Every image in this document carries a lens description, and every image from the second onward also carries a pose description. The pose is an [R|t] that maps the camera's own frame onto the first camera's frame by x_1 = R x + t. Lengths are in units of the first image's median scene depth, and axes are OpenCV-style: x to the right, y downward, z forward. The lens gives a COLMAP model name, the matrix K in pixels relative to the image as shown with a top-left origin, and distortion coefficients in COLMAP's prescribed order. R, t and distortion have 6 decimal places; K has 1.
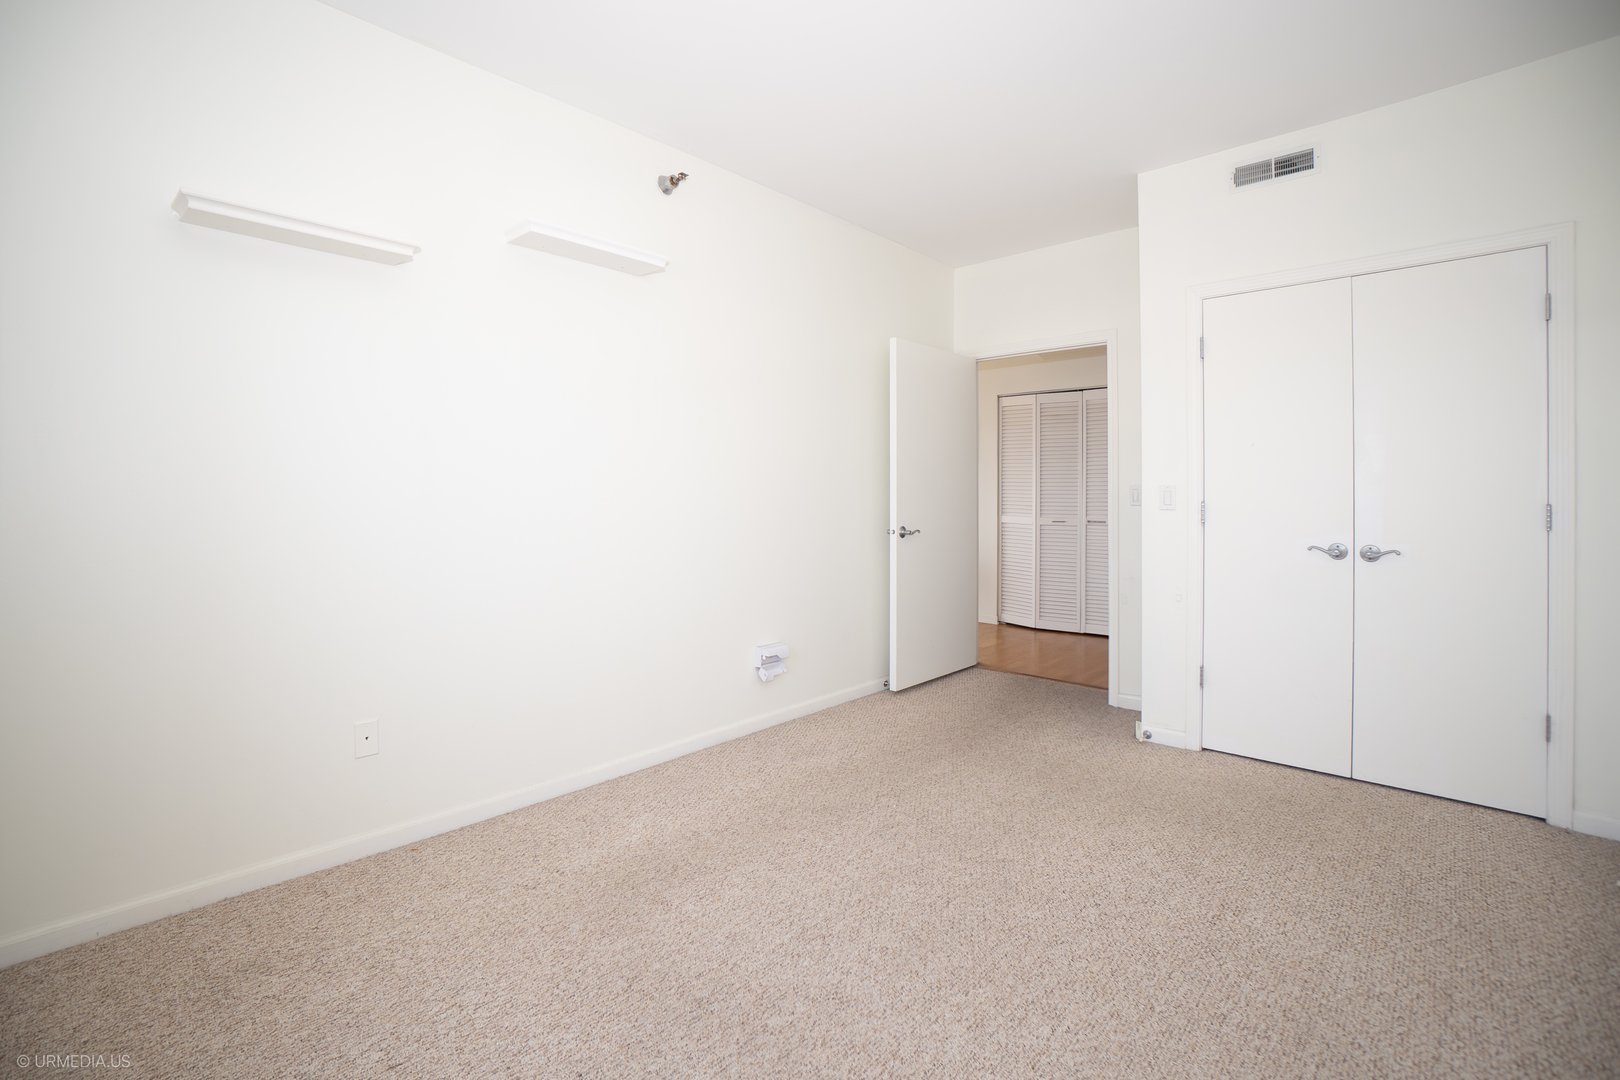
lens RADIAL K [[765.7, 0, 827.0], [0, 765.7, 495.0], [0, 0, 1]] dist [-0.047818, 0.000150]
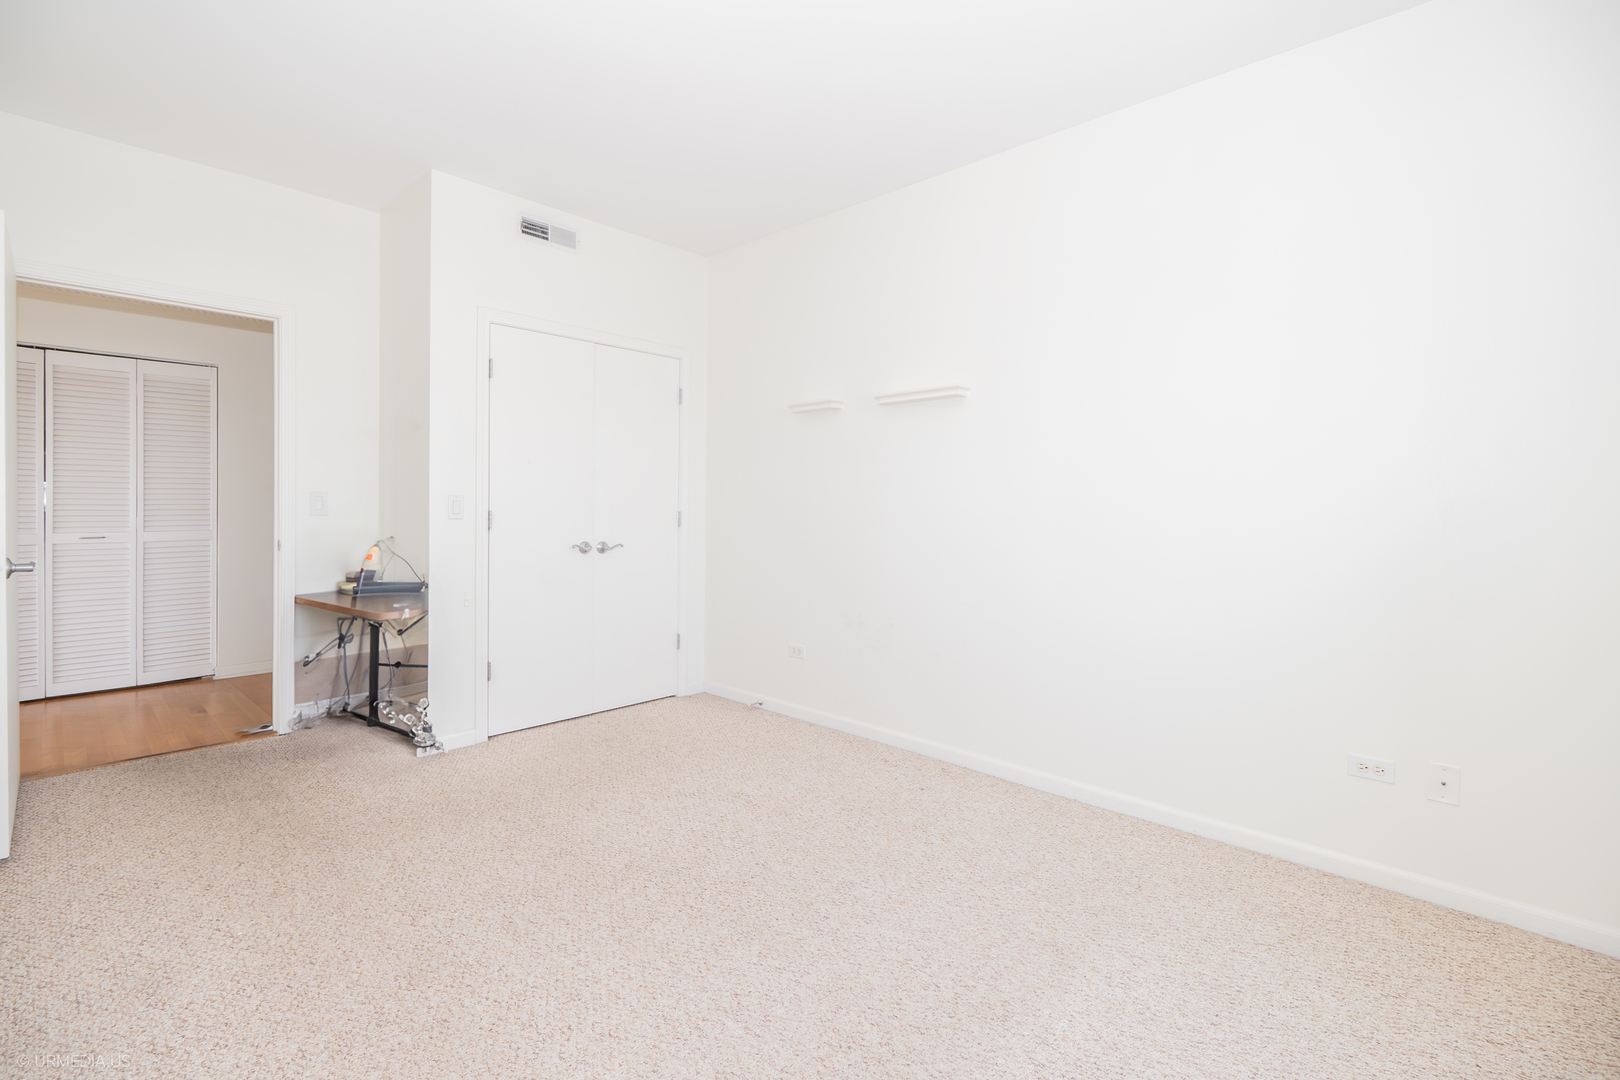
lens RADIAL K [[679.0, 0, 810.5], [0, 679.0, 513.8], [0, 0, 1]] dist [-0.002220, -0.000161]
pose [[0.033954, -0.009867, 0.999375, -0.516036], [-0.009298, 0.999905, 0.010188, -0.000461], [-0.999380, -0.009638, 0.033859, 0.564571]]
